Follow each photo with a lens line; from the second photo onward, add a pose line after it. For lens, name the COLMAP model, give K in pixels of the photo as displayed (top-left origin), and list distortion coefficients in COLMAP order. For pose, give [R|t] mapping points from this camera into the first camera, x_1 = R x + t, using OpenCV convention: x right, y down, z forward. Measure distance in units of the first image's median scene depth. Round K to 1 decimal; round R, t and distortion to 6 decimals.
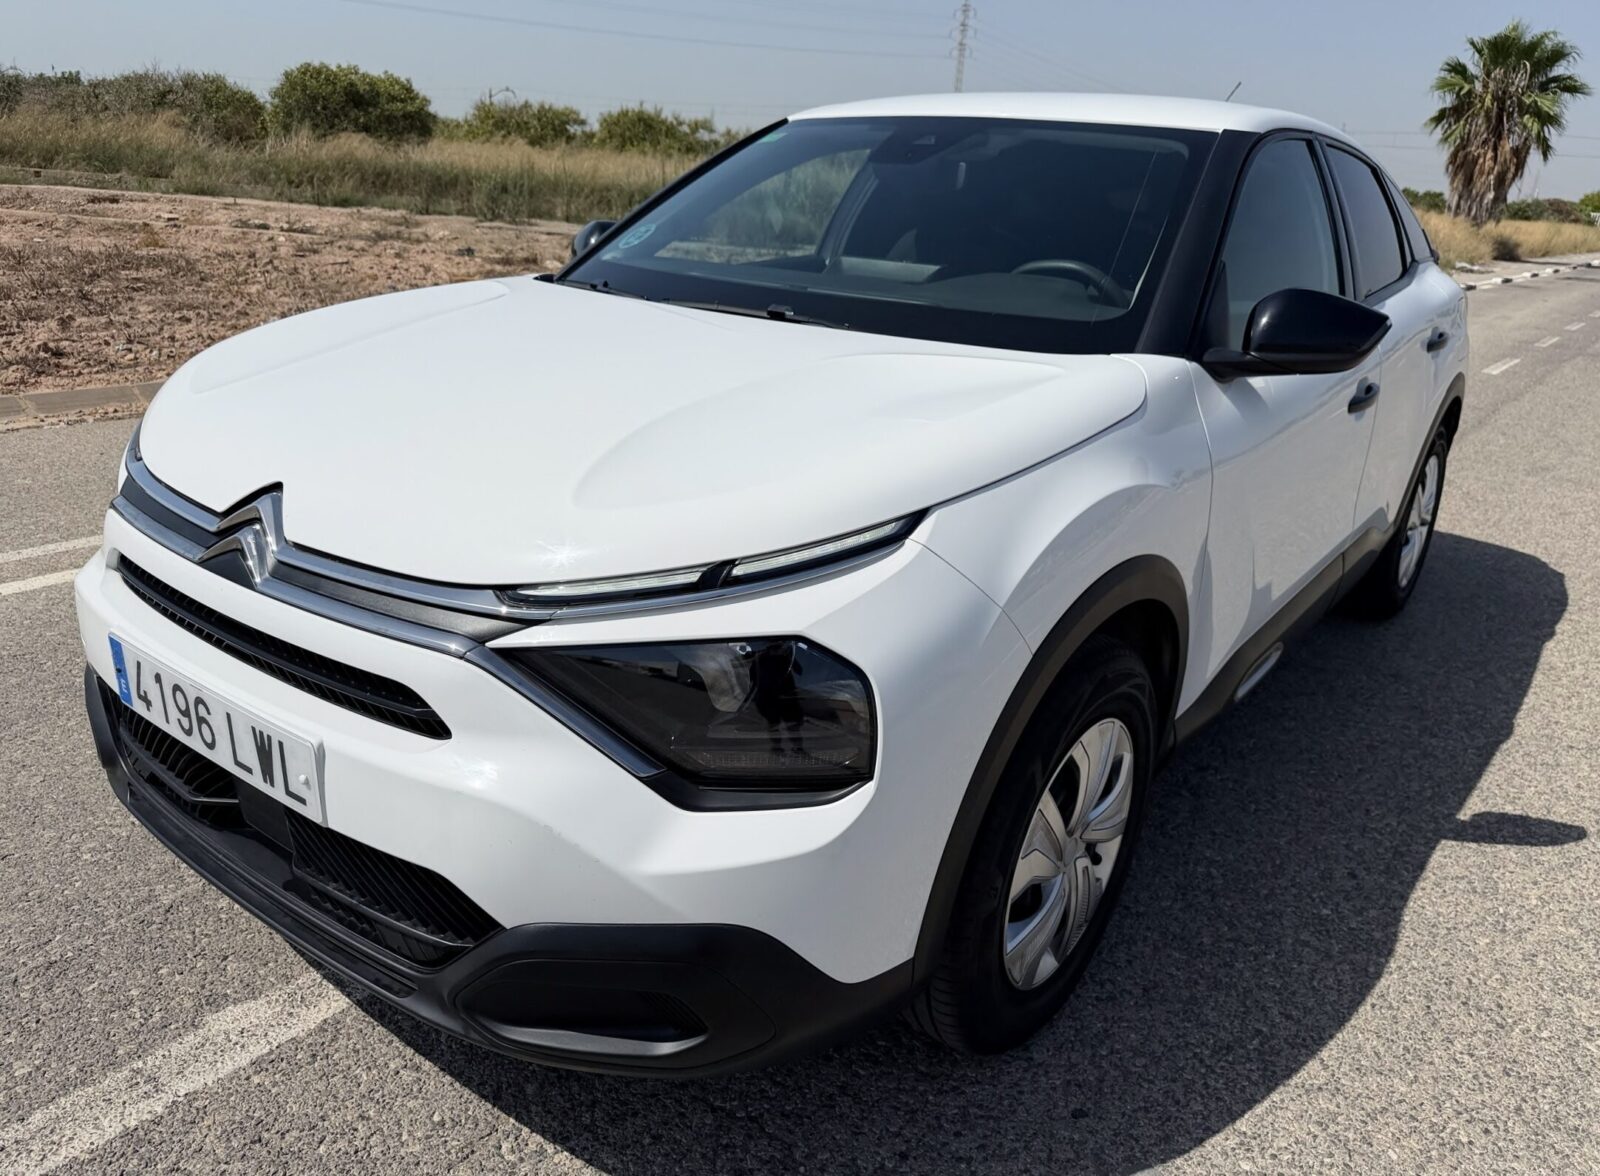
lens RADIAL K [[1148.1, 0, 799.2], [0, 1148.1, 579.5], [0, 0, 1]] dist [0.004476, -0.010666]
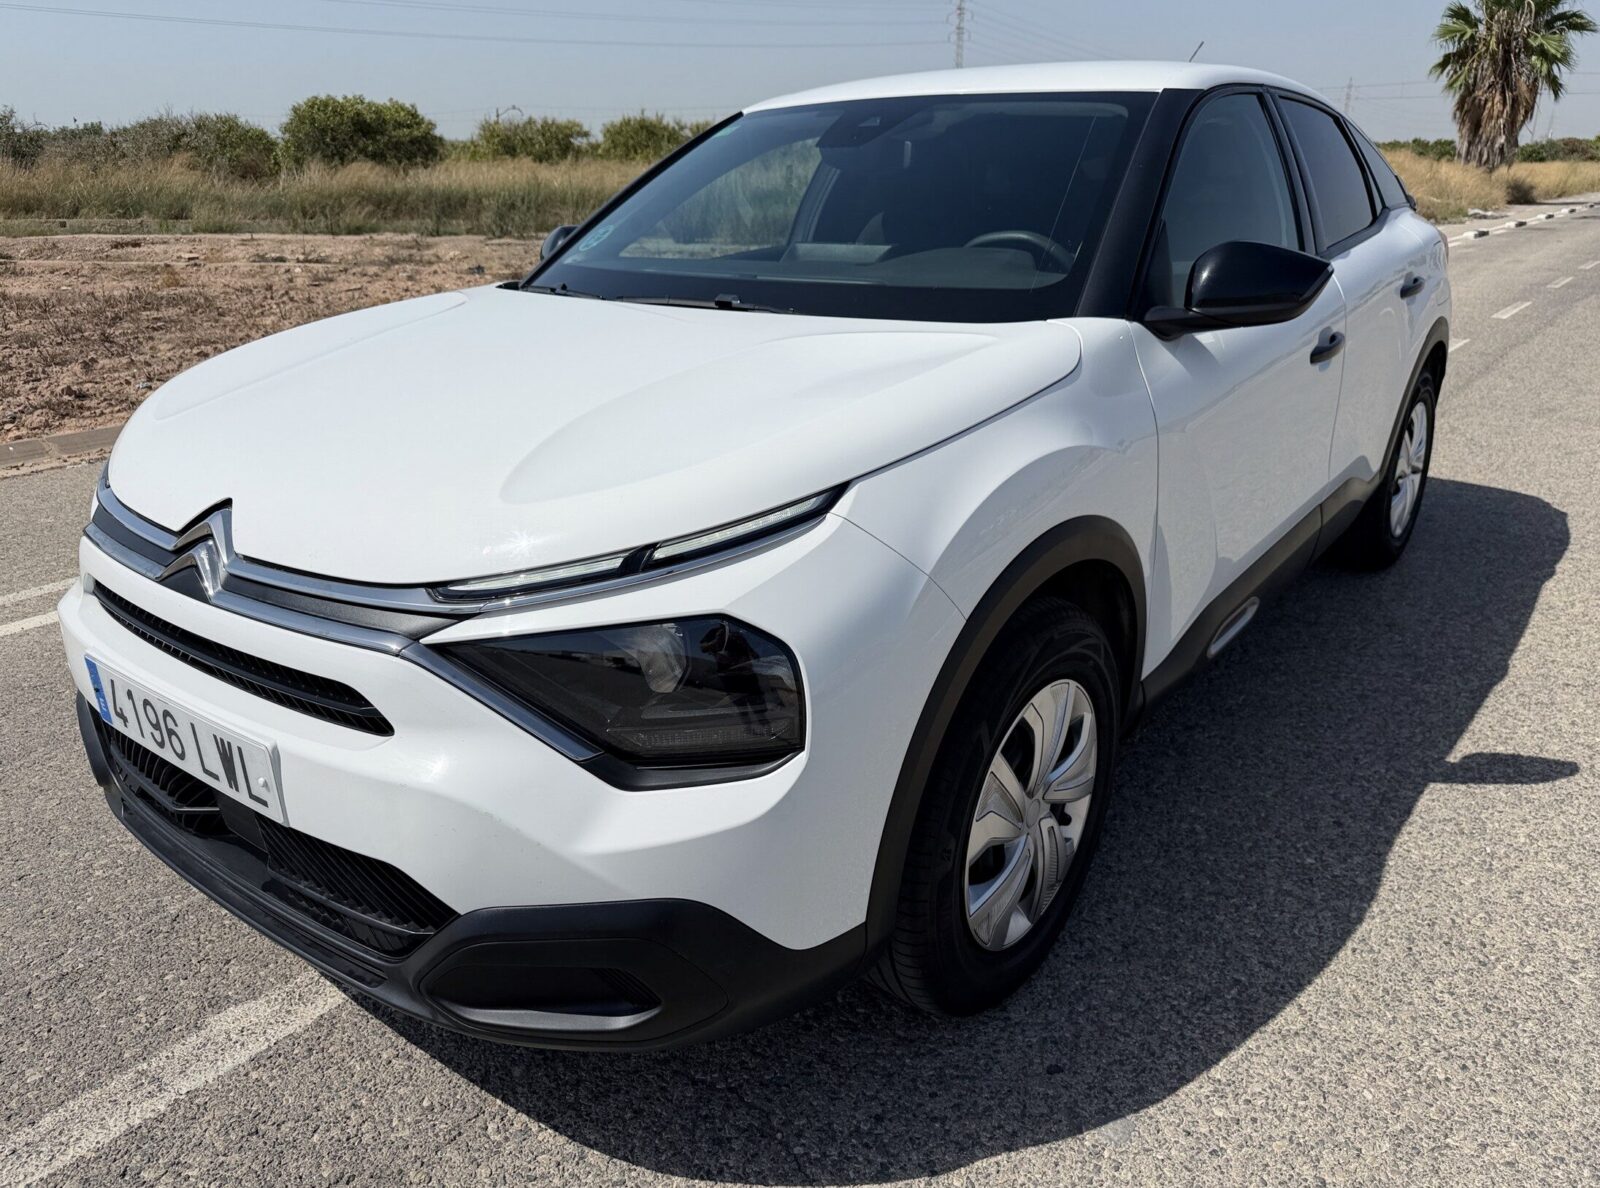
lens RADIAL K [[1148.1, 0, 883.5], [0, 1148.1, 591.6], [0, 0, 1]] dist [0.004476, -0.010666]
pose [[0.997513, -0.062912, -0.031778, 0.141385], [0.063164, 0.997979, 0.006981, 0.025204], [0.031275, -0.008971, 0.999471, -0.014470]]
